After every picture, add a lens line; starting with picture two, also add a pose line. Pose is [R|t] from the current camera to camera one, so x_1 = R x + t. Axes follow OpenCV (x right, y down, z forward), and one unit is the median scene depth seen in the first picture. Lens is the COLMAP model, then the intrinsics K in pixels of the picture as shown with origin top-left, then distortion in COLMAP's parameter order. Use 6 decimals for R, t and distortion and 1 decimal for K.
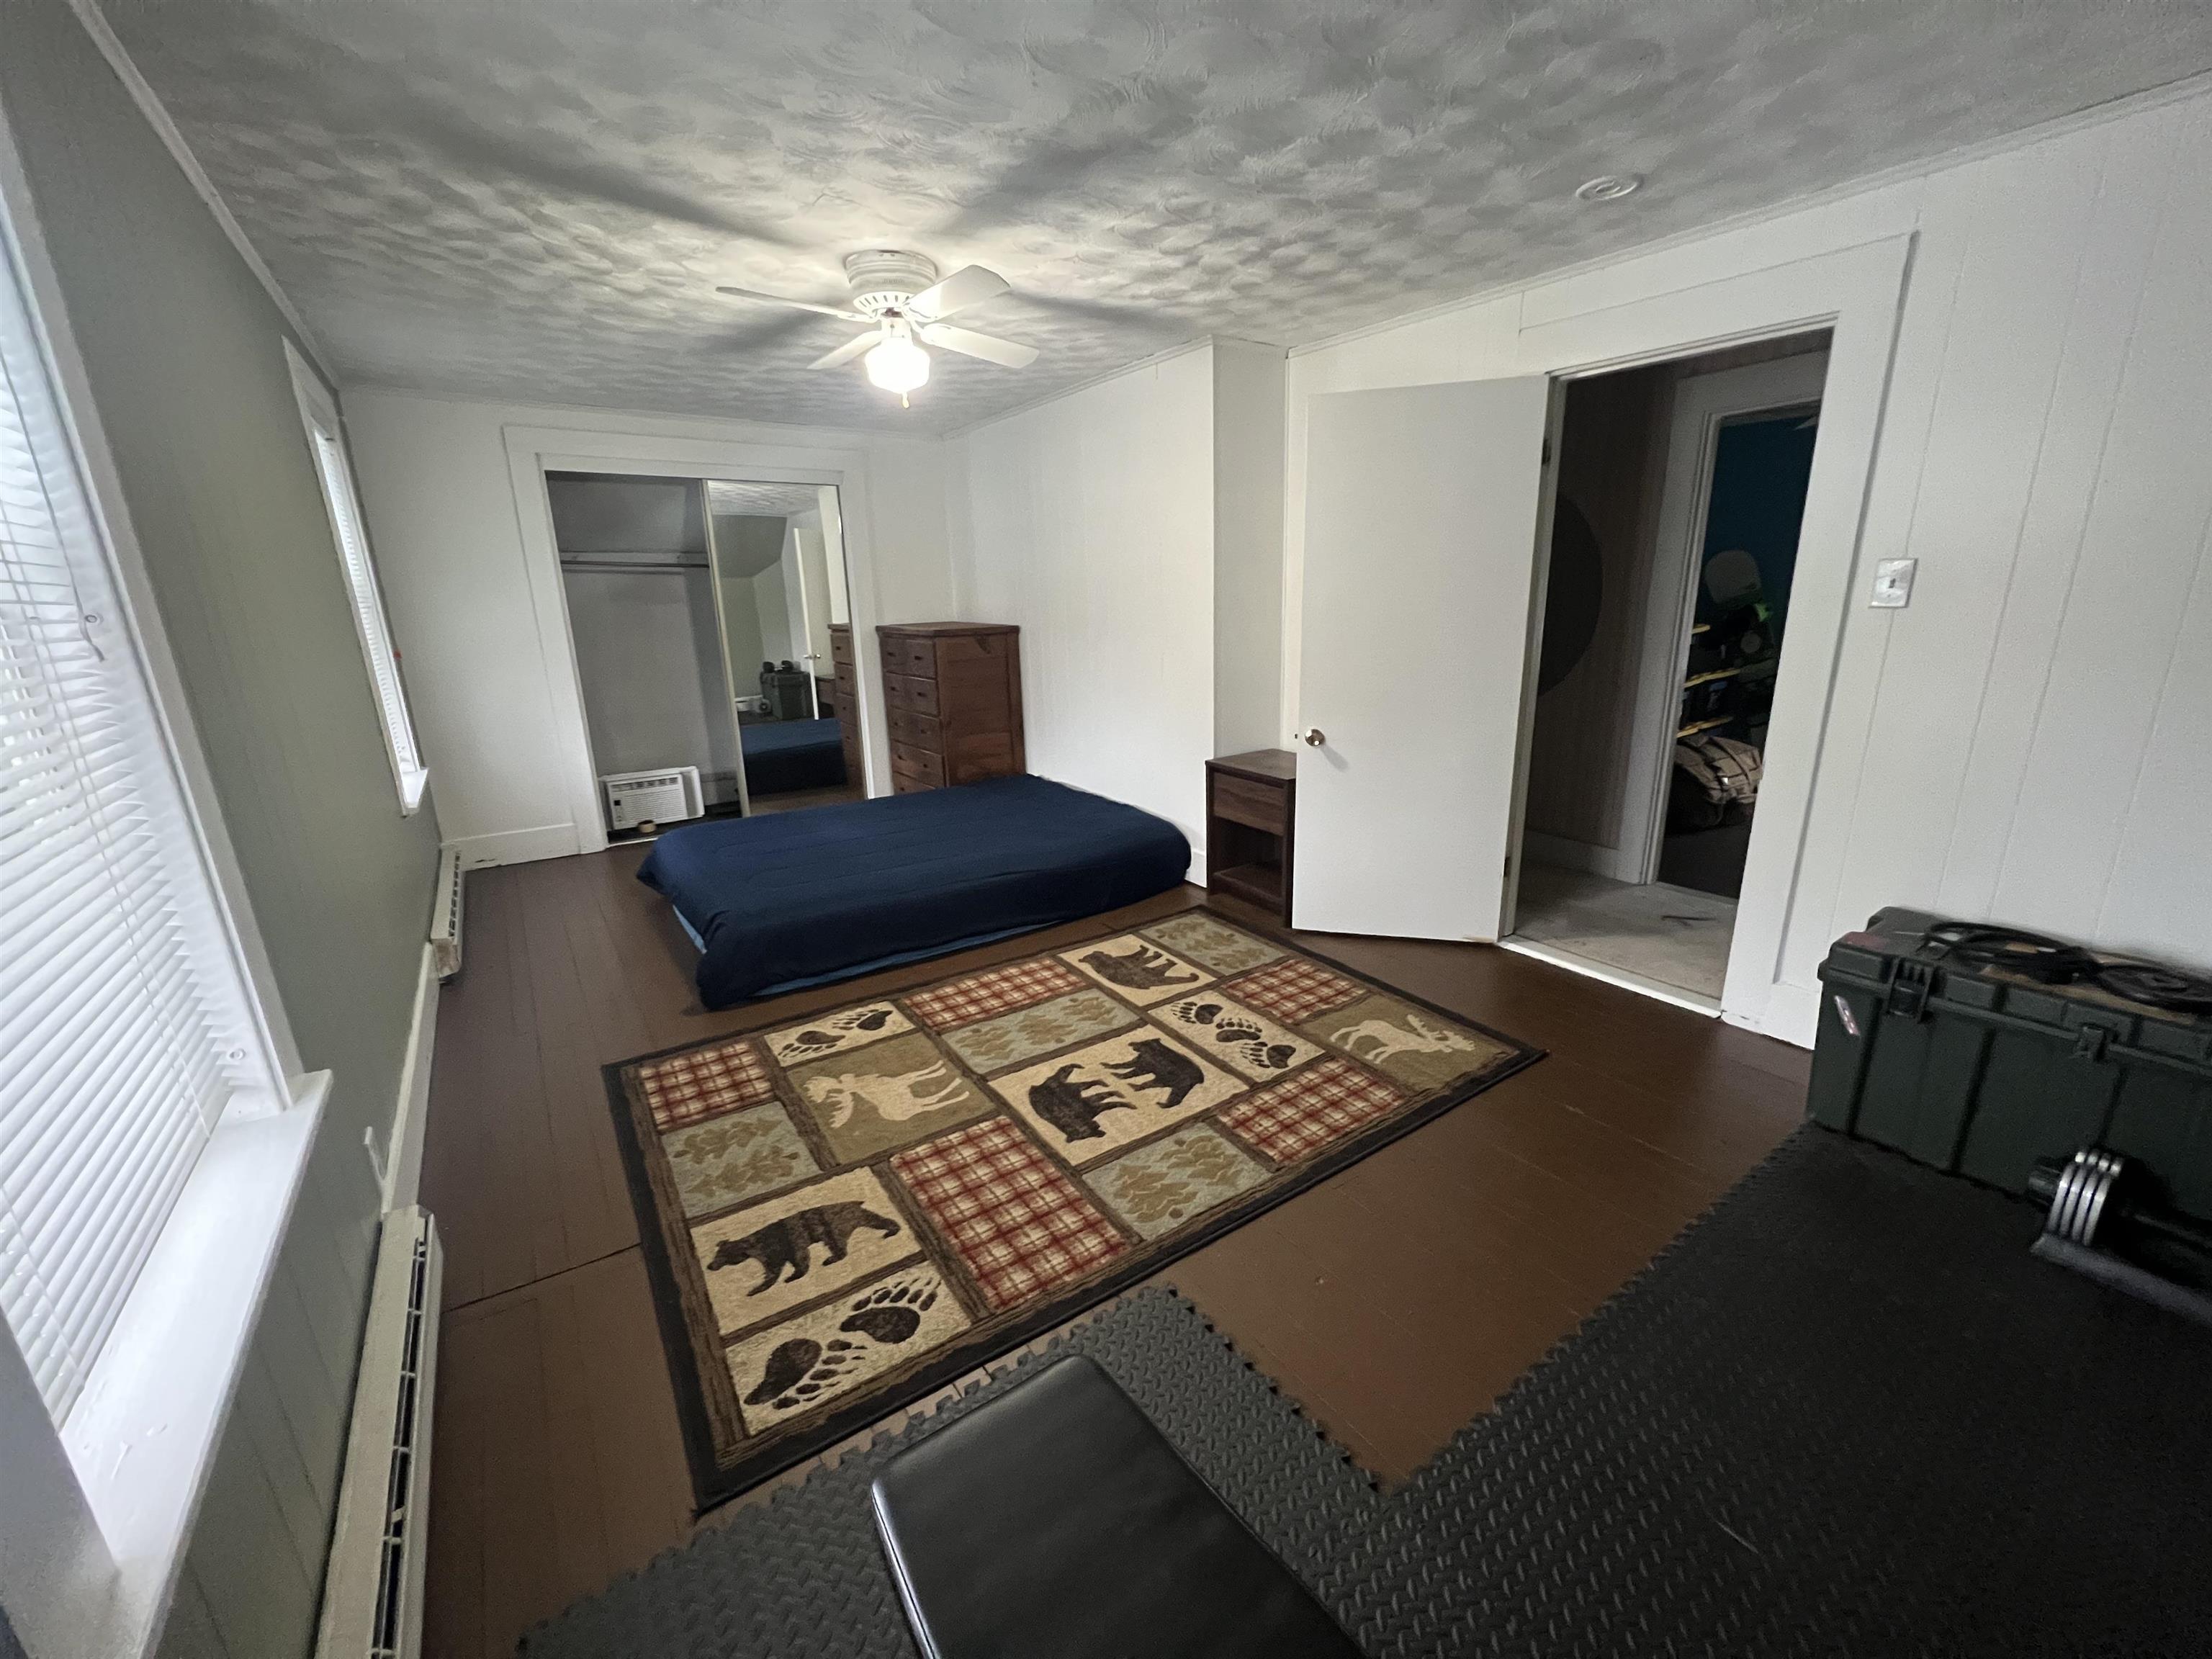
lens RADIAL K [[880.3, 0, 1102.6], [0, 880.3, 826.9], [0, 0, 1]] dist [-0.002652, 0.000197]
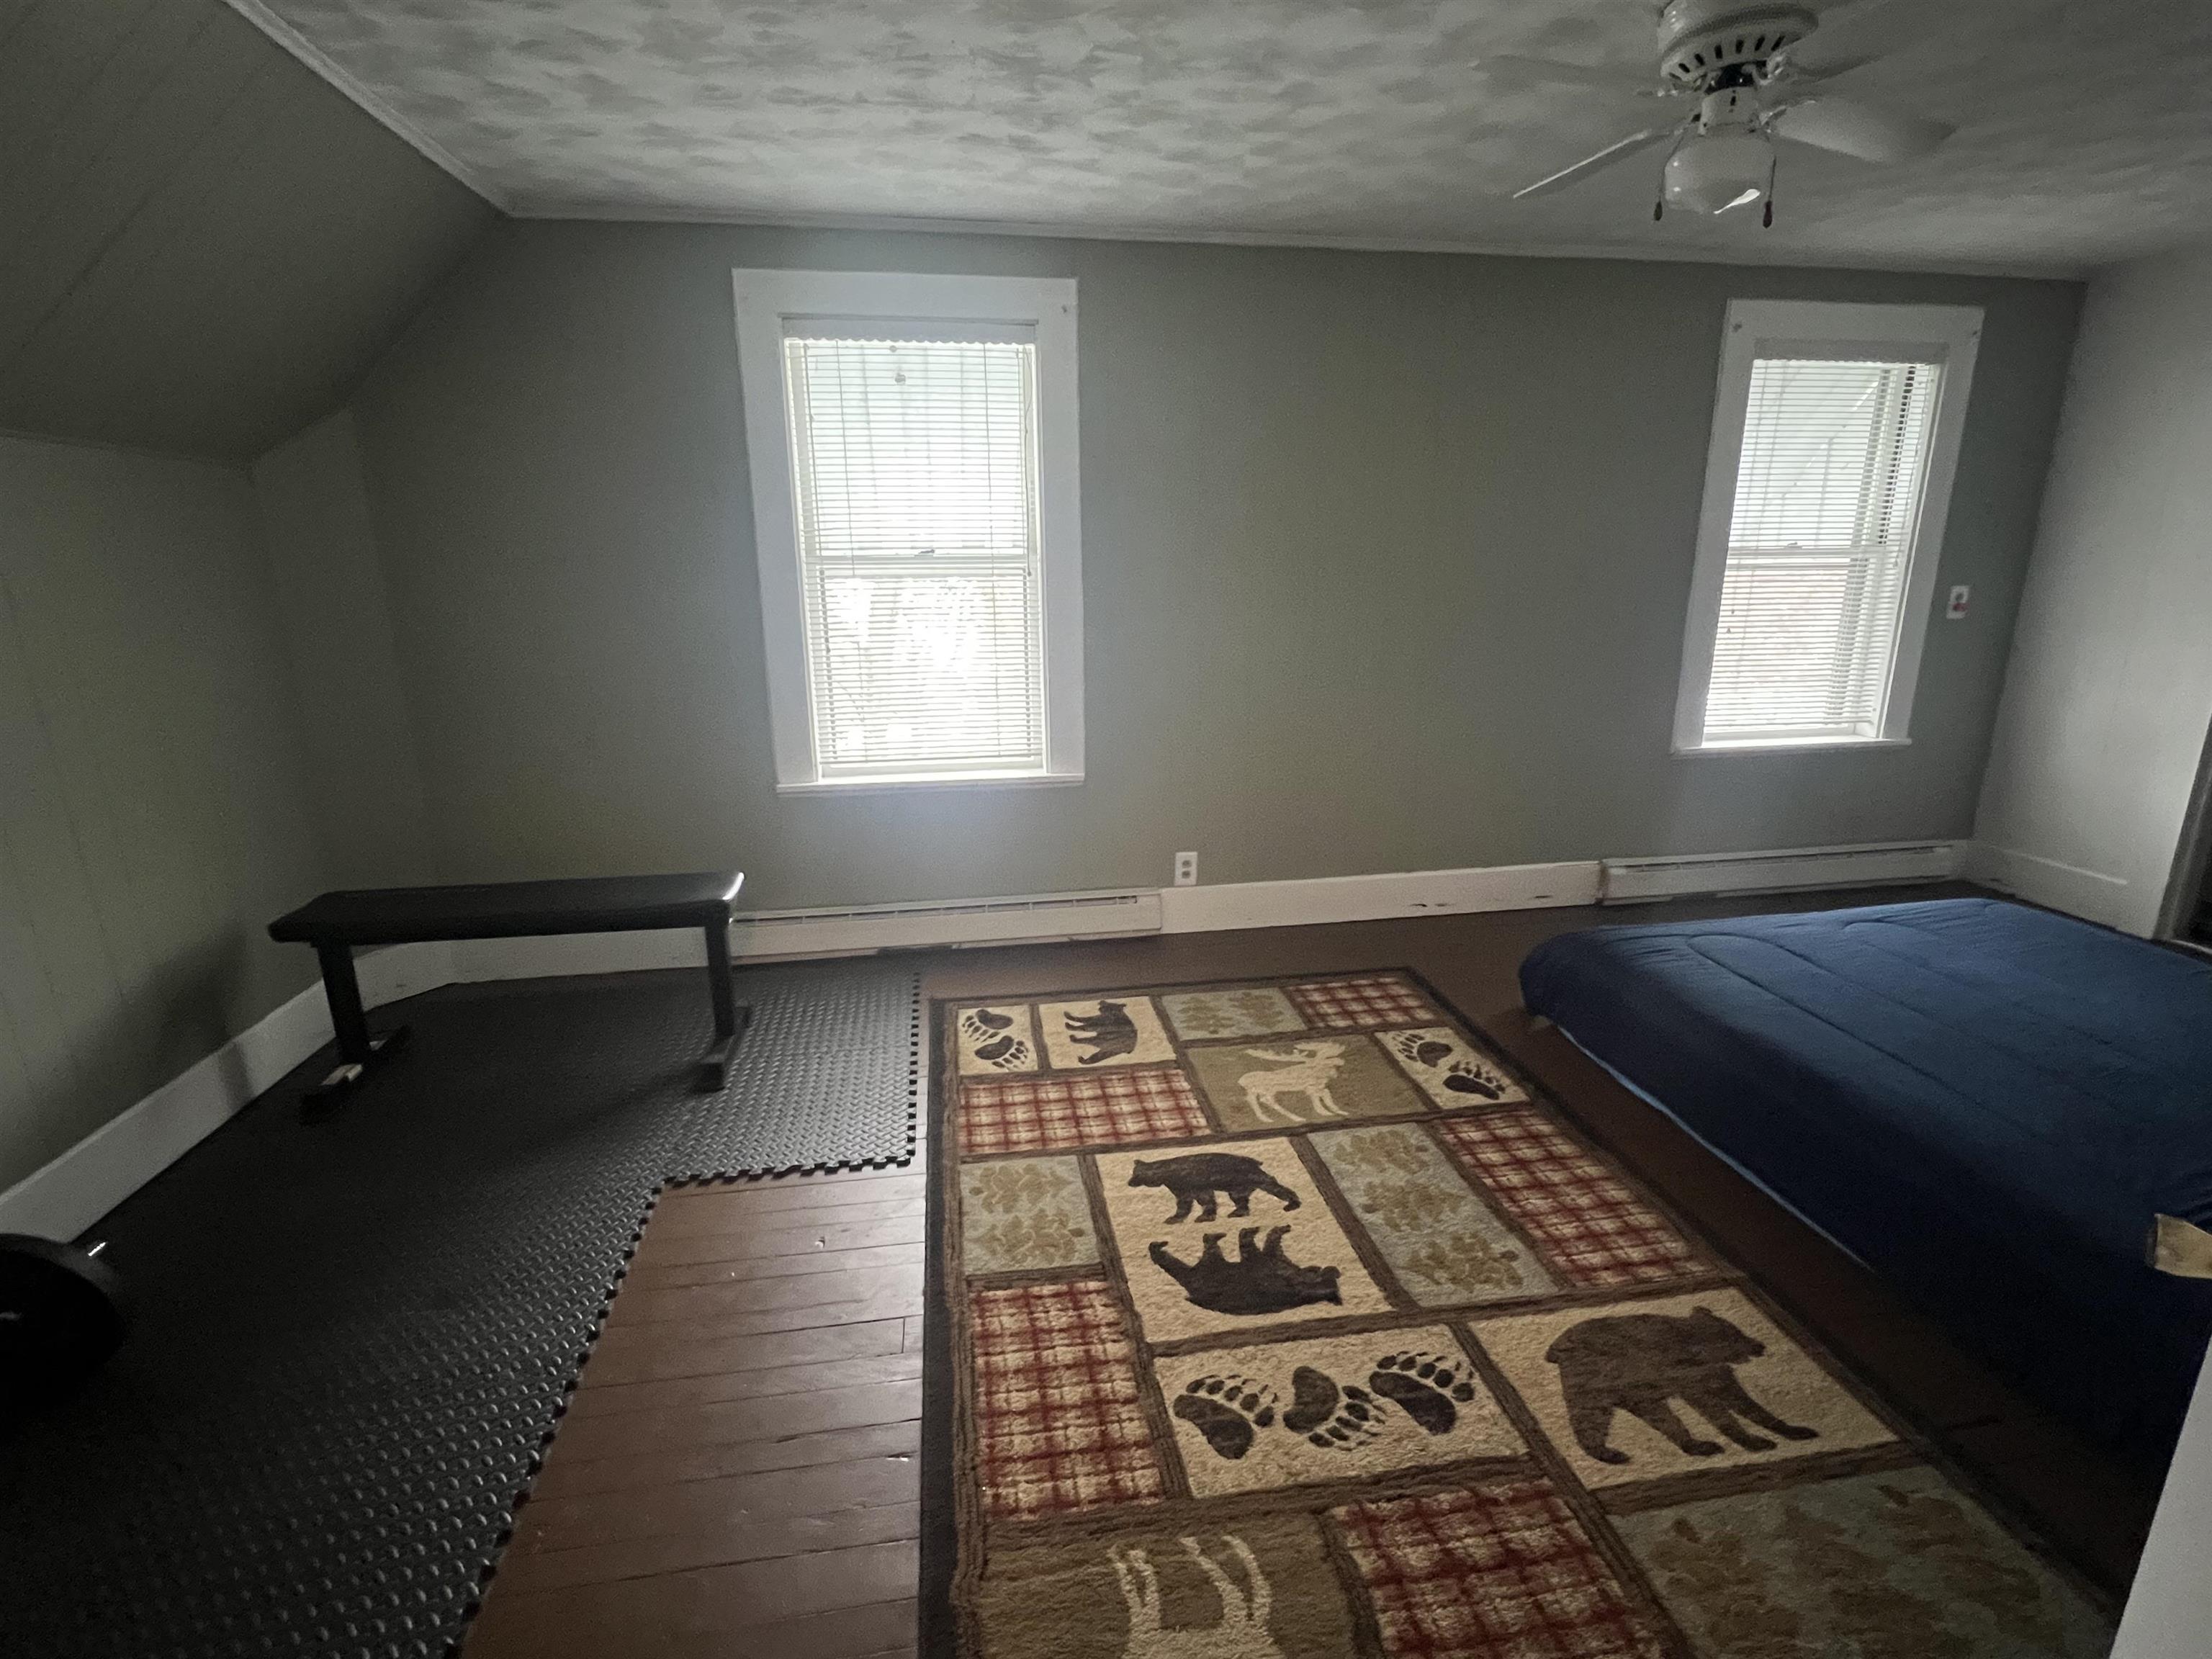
lens RADIAL K [[1006.0, 0, 1103.3], [0, 1006.0, 828.4], [0, 0, 1]] dist [-0.003019, -0.000752]
pose [[-0.427339, 0.255365, -0.867277, 0.701353], [-0.217120, 0.902220, 0.372637, -0.294400], [0.877633, 0.347545, -0.330109, 1.064089]]
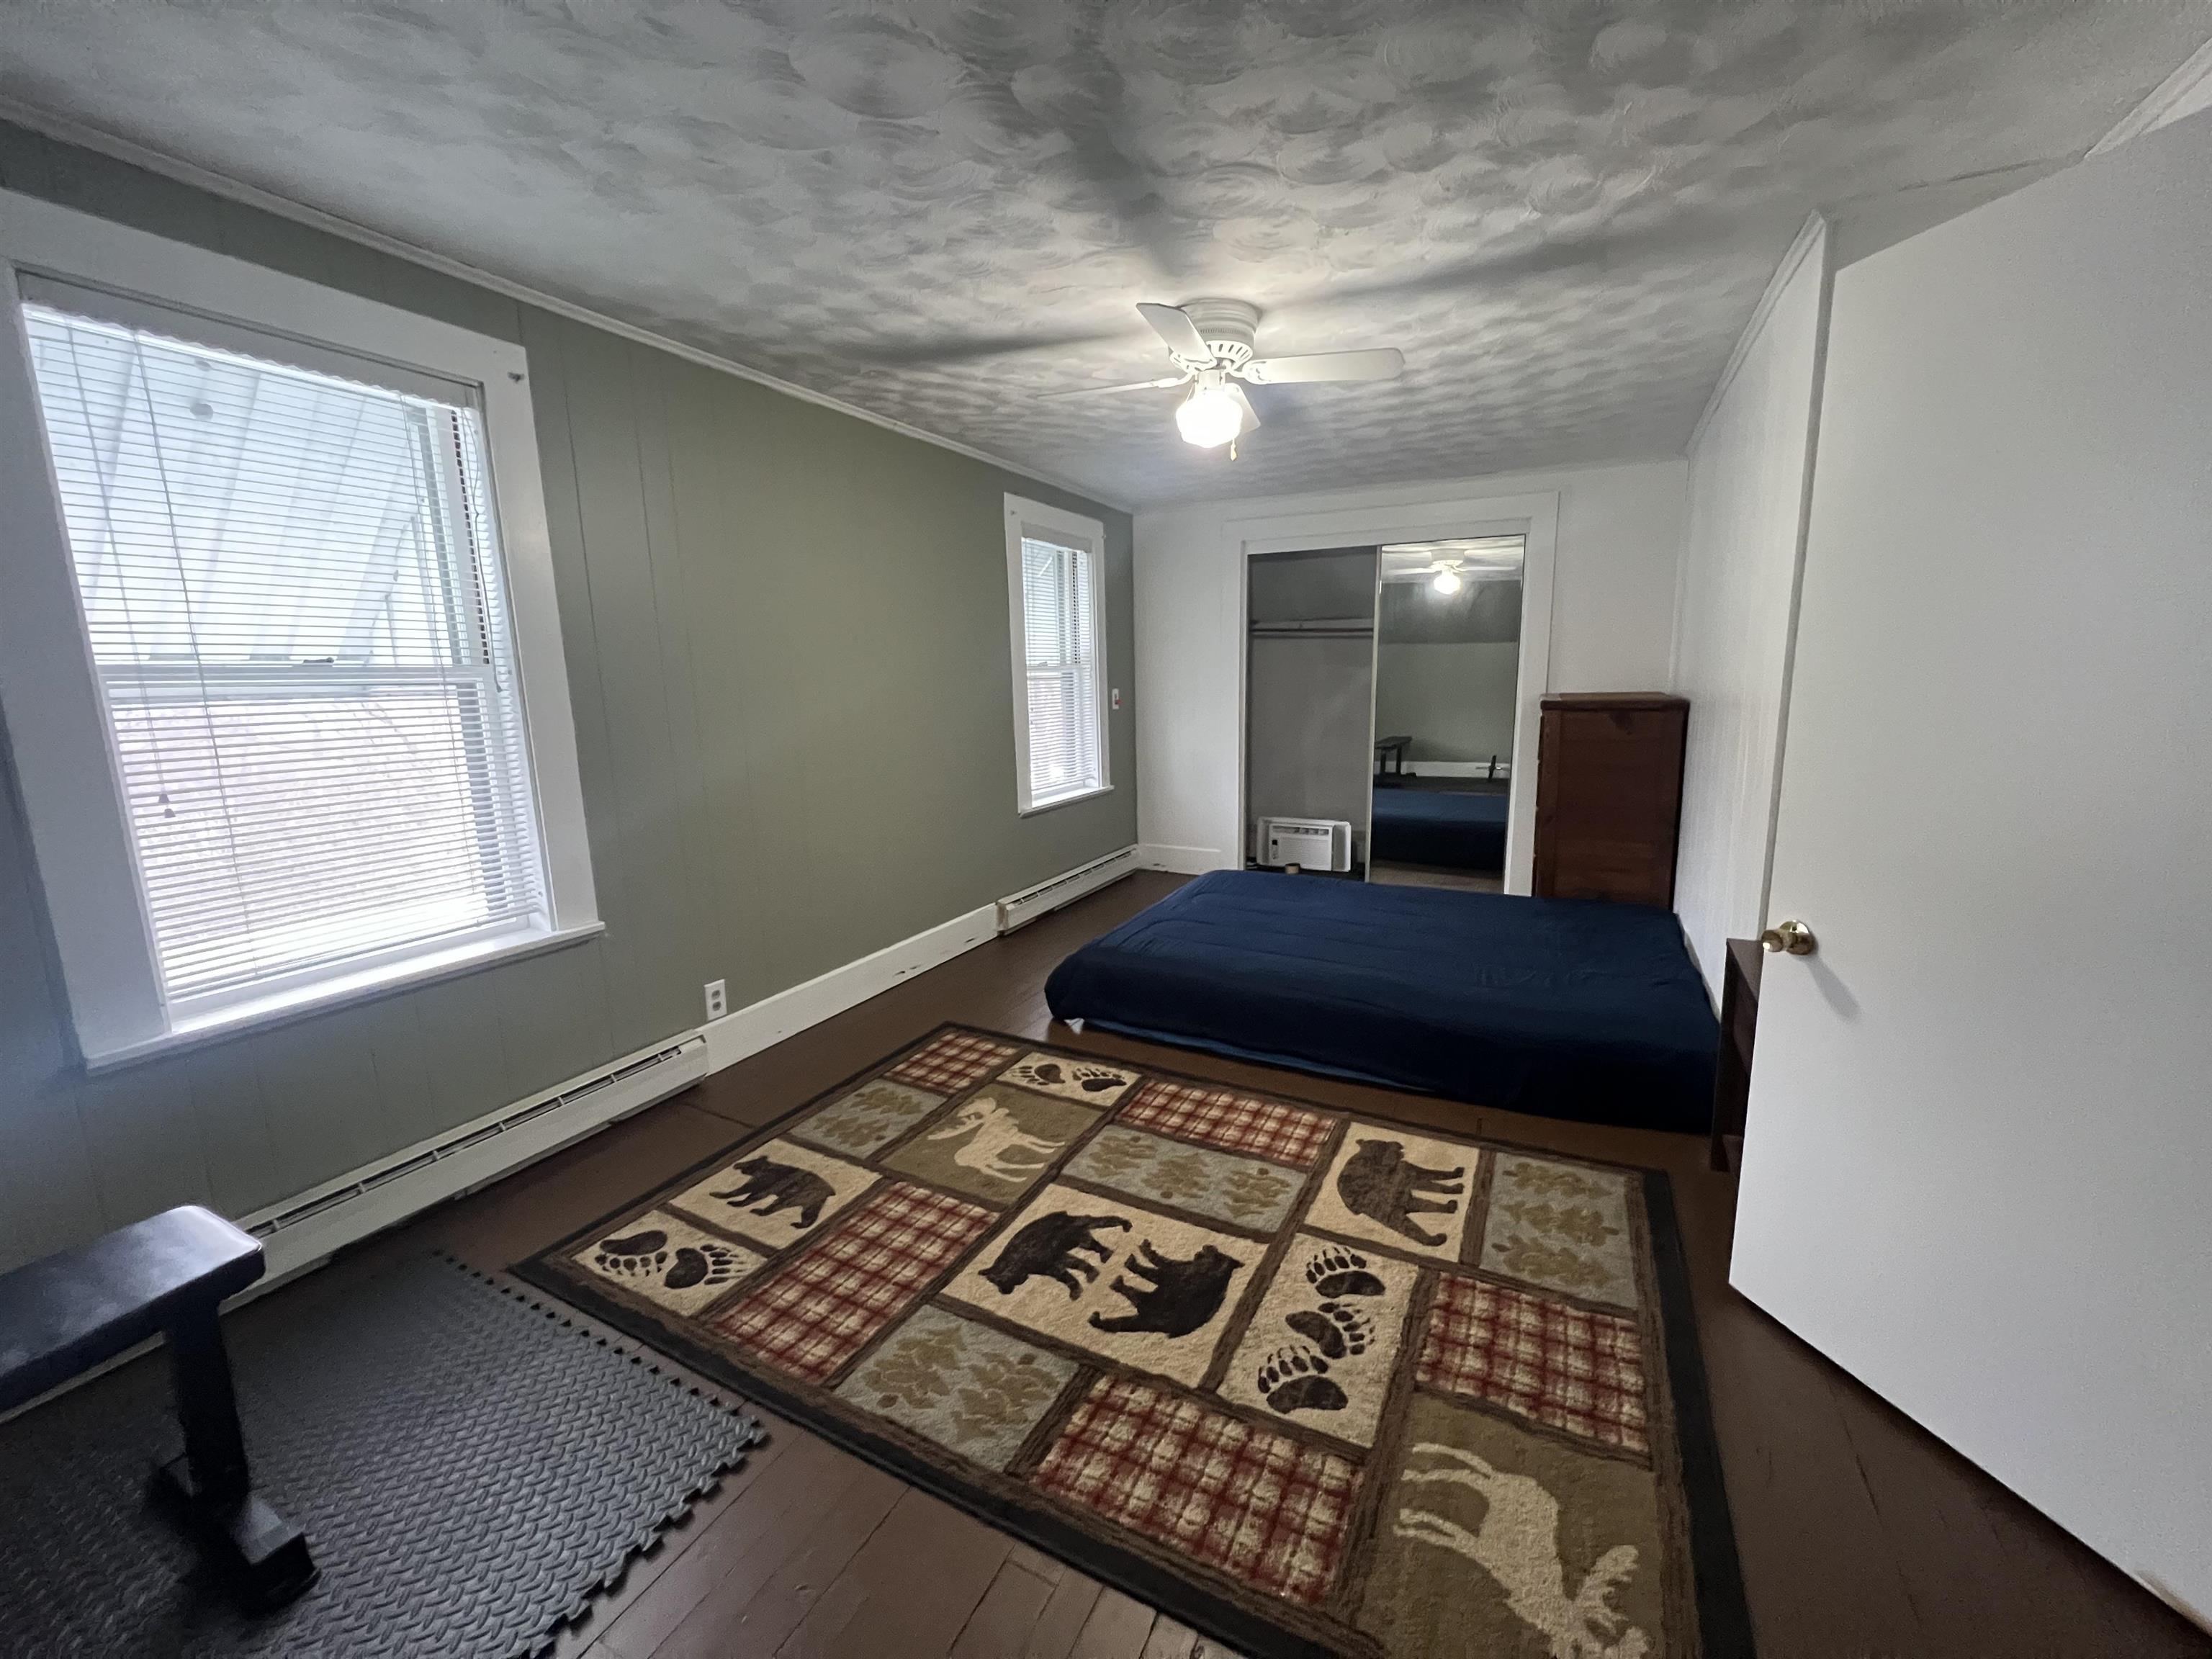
lens RADIAL K [[880.3, 0, 1102.6], [0, 880.3, 826.9], [0, 0, 1]] dist [-0.002652, 0.000197]
pose [[0.474054, 0.164195, -0.865051, 0.629726], [-0.222038, 0.973000, 0.063006, -0.141193], [0.852040, 0.162206, 0.497712, 0.530101]]
